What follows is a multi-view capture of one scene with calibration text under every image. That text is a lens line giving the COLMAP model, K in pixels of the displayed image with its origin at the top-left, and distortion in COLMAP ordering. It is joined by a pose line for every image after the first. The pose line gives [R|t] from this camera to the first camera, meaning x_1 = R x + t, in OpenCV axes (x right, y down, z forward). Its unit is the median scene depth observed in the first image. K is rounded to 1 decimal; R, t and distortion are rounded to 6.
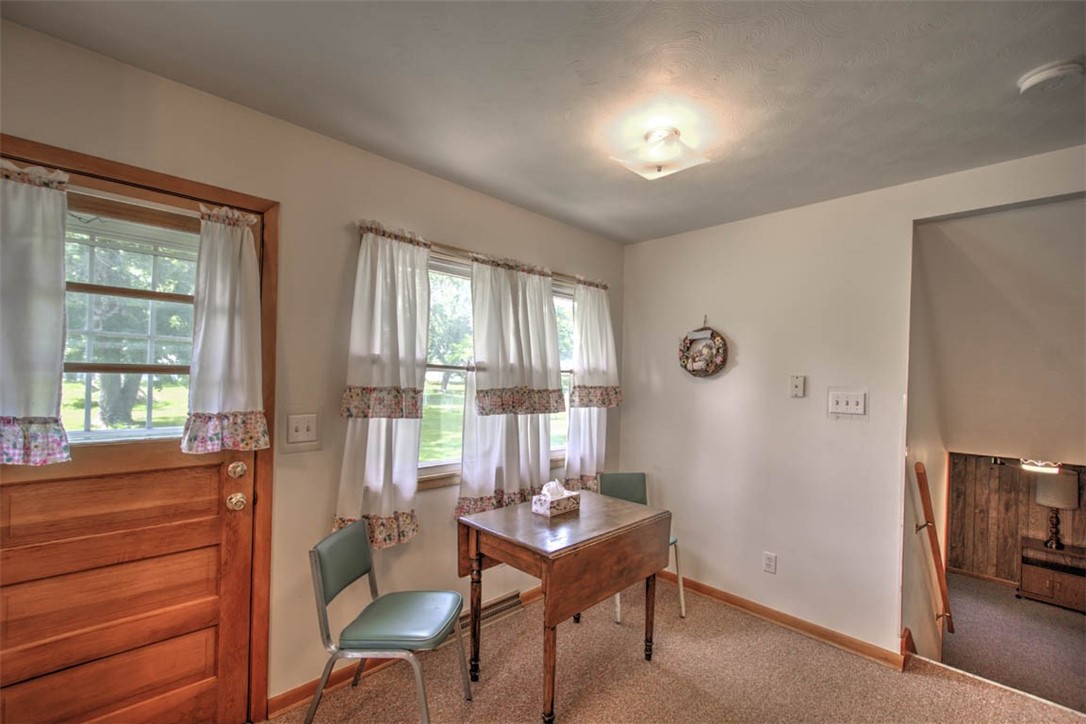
lens RADIAL K [[466.8, 0, 545.9], [0, 466.8, 377.2], [0, 0, 1]] dist [0.000921, -0.001404]
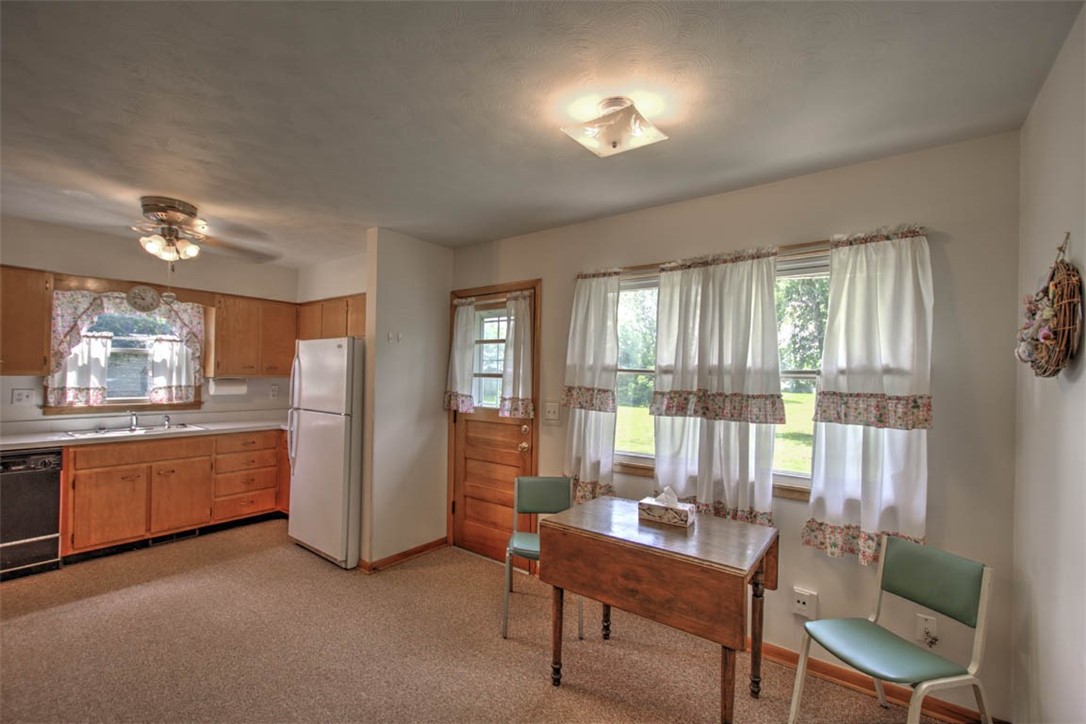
lens RADIAL K [[466.8, 0, 540.5], [0, 466.8, 373.1], [0, 0, 1]] dist [0.000921, -0.001404]
pose [[0.157307, -0.029999, -0.987094, 0.796974], [-0.017320, 0.999301, -0.033131, 0.023892], [0.987398, 0.022309, 0.156678, 0.521352]]
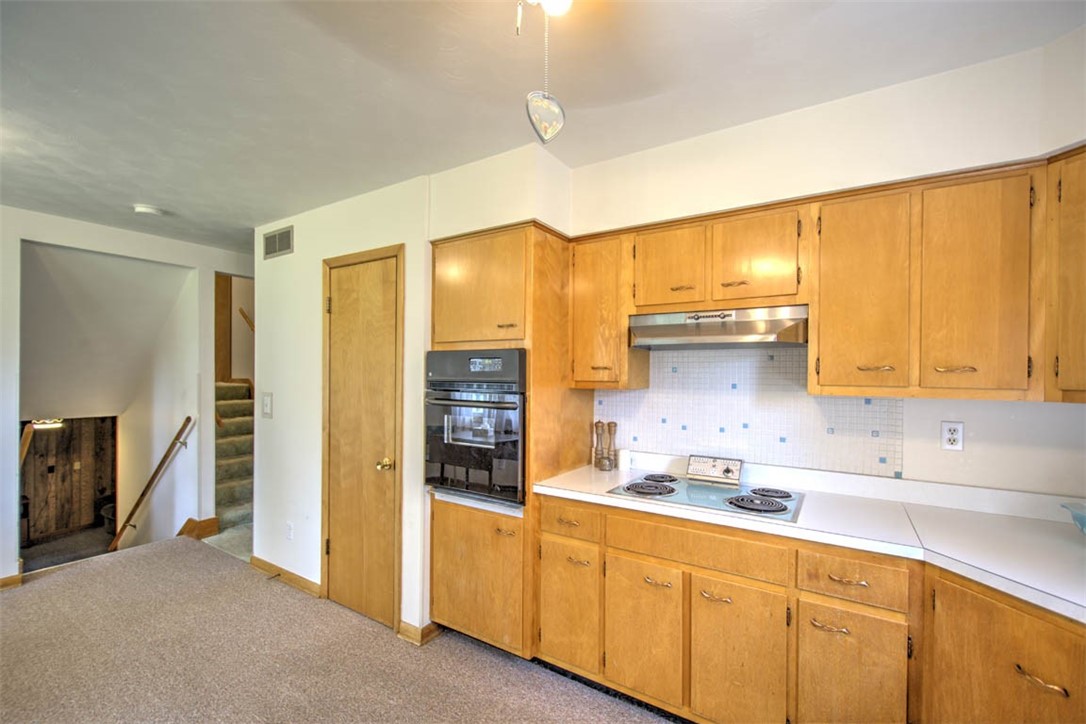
lens RADIAL K [[466.8, 0, 542.3], [0, 466.8, 375.9], [0, 0, 1]] dist [0.000921, -0.001404]
pose [[-0.221284, -0.039249, 0.974419, -0.751907], [-0.012356, 0.999222, 0.037442, -0.019992], [-0.975131, -0.003754, -0.221597, -0.121191]]
